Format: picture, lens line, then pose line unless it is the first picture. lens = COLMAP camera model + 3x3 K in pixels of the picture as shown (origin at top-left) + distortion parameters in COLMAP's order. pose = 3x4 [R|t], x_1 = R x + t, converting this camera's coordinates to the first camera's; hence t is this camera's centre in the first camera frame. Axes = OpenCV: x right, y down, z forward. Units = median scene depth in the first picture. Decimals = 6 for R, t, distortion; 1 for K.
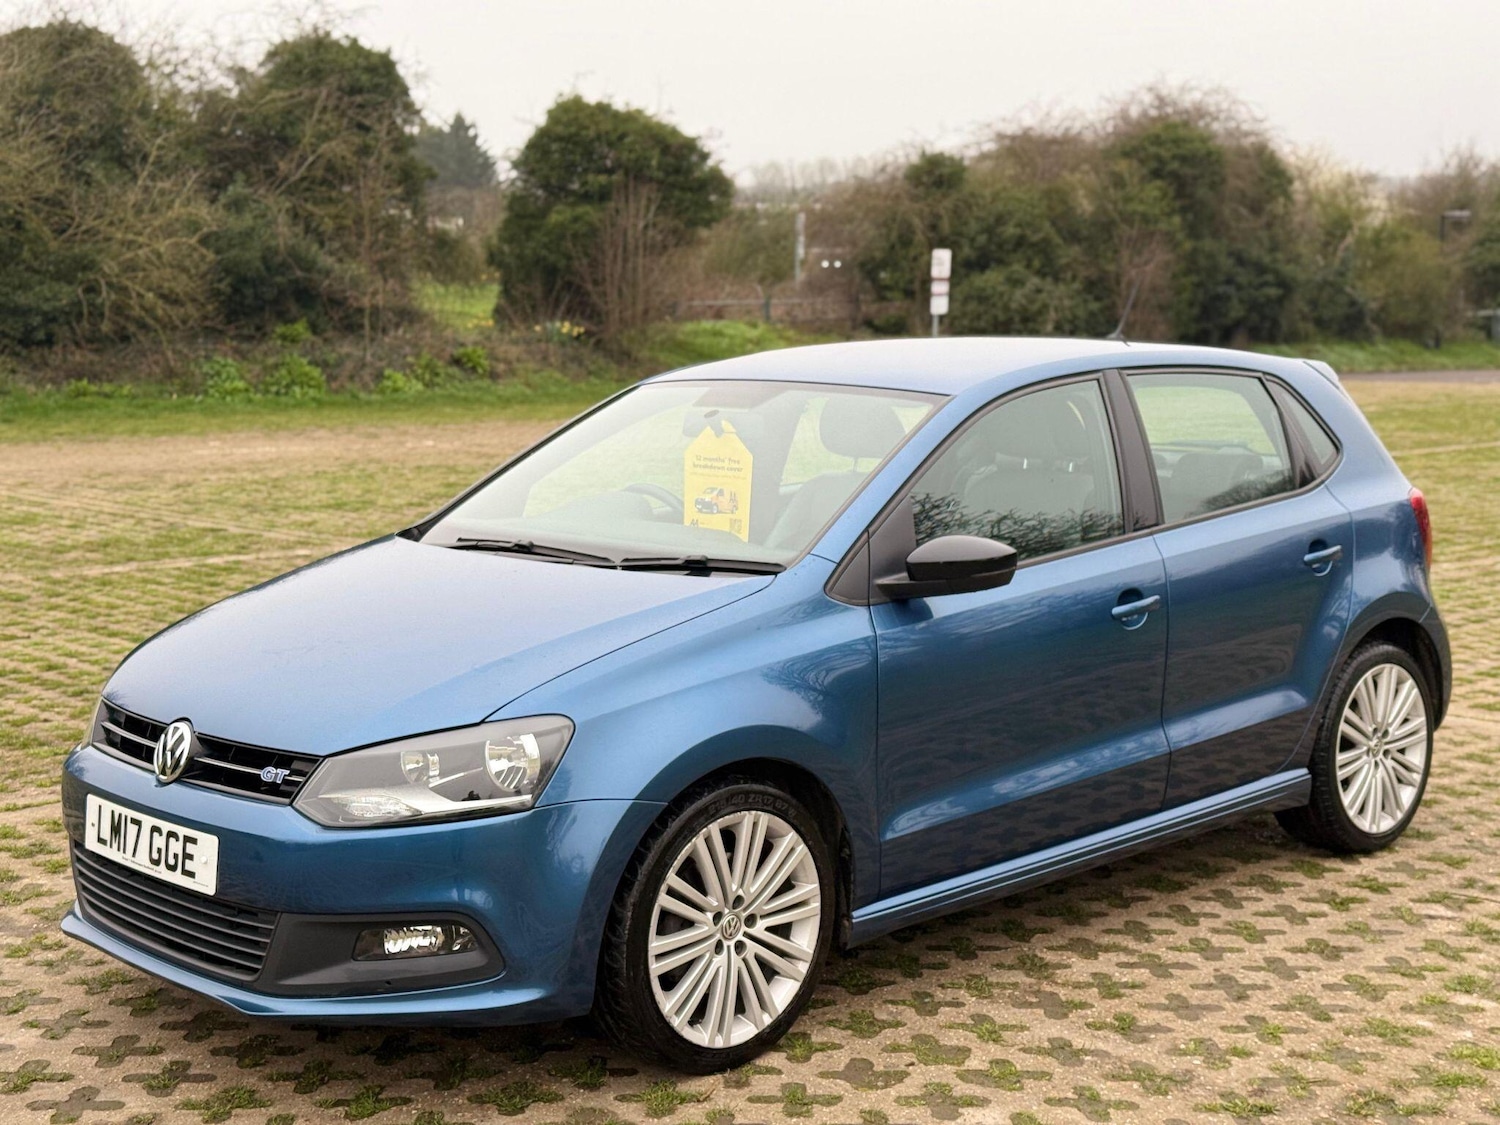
lens RADIAL K [[2066.3, 0, 758.3], [0, 2066.3, 564.0], [0, 0, 1]] dist [0.195293, -0.380615]
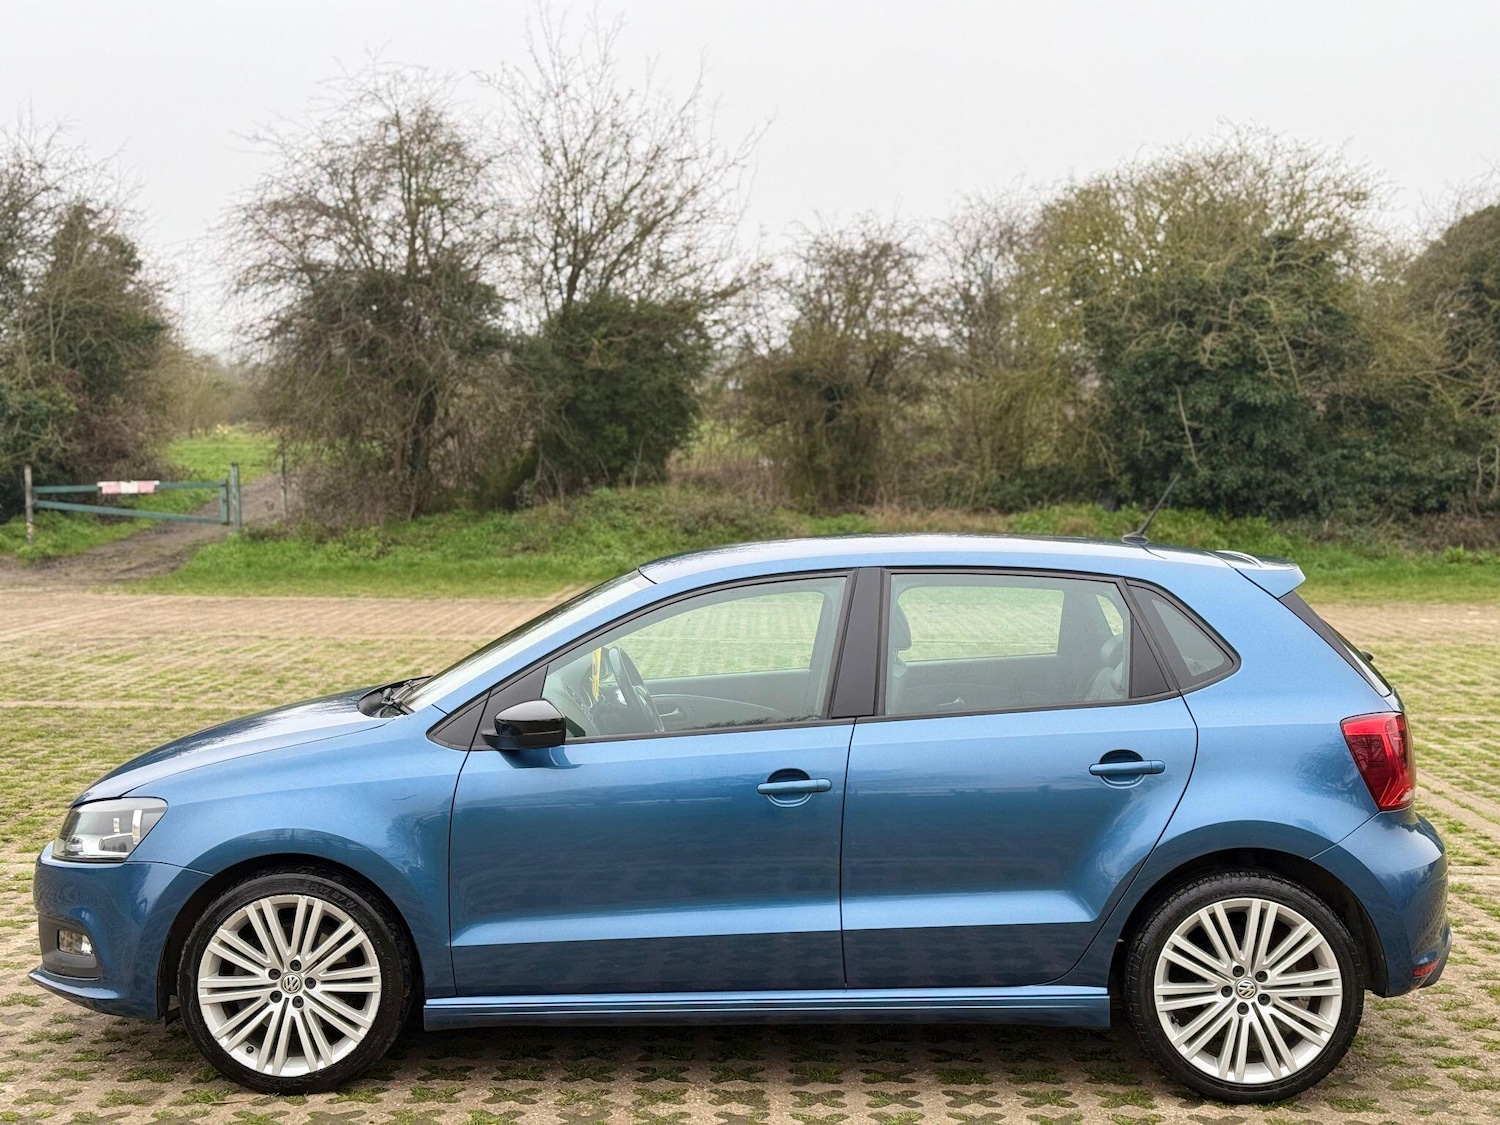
lens RADIAL K [[2061.5, 0, 750.0], [0, 2061.5, 562.5], [0, 0, 1]] dist [0.185846, -0.313319]
pose [[0.707352, 0.034476, -0.706021, 0.765178], [-0.088329, 0.995292, -0.039894, -0.042030], [0.701321, 0.090581, 0.707067, 0.176462]]
